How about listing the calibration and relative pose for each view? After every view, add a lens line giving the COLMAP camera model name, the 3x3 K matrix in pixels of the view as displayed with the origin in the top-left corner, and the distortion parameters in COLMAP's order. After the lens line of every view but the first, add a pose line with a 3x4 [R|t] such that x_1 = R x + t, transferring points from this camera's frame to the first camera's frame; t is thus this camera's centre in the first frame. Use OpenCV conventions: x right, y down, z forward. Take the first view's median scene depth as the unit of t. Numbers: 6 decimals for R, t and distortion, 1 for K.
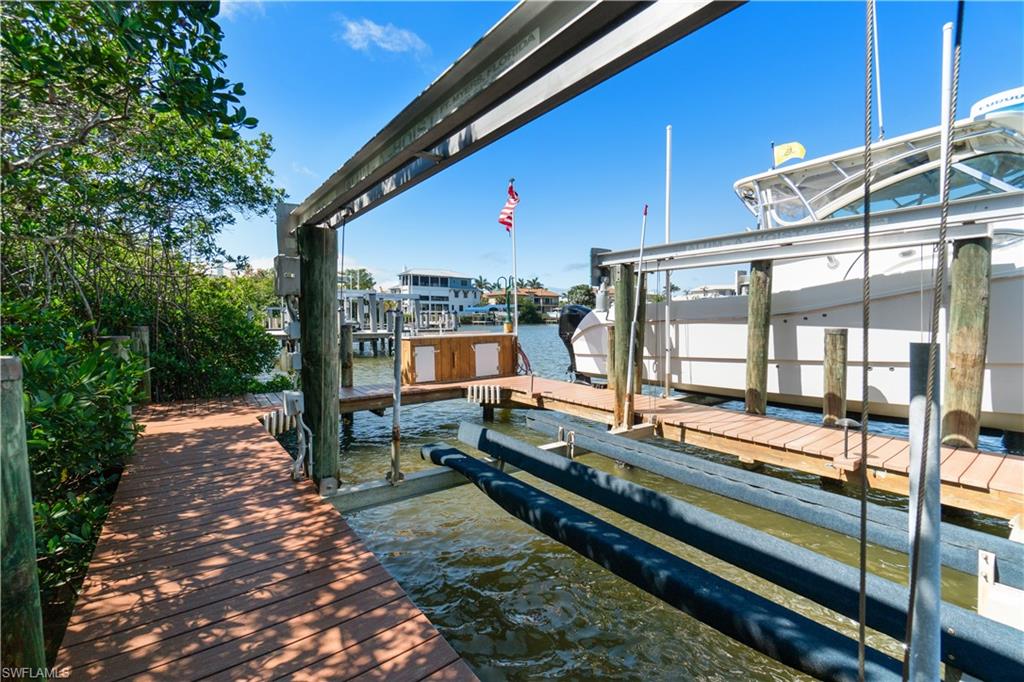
lens RADIAL K [[463.9, 0, 512.0], [0, 463.9, 341.0], [0, 0, 1]] dist [-0.001361, -0.000191]
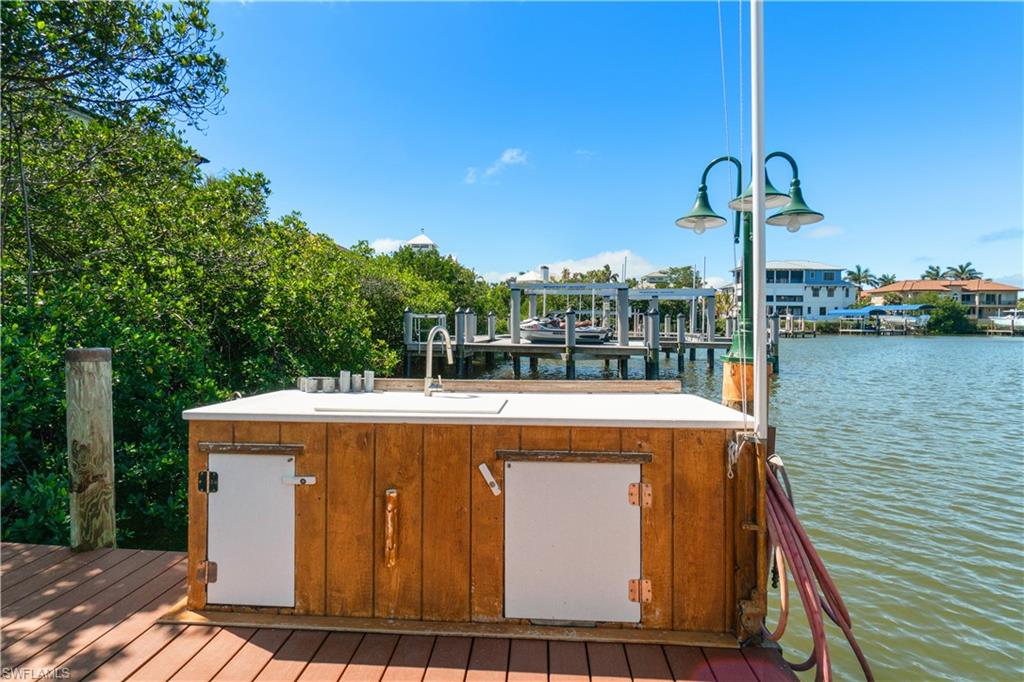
lens RADIAL K [[463.9, 0, 512.0], [0, 463.9, 341.0], [0, 0, 1]] dist [-0.001361, -0.000191]
pose [[0.749222, 0.036933, -0.661288, 0.009214], [-0.042866, 0.999055, 0.007232, -0.007595], [0.660930, 0.022929, 0.750097, 0.126331]]
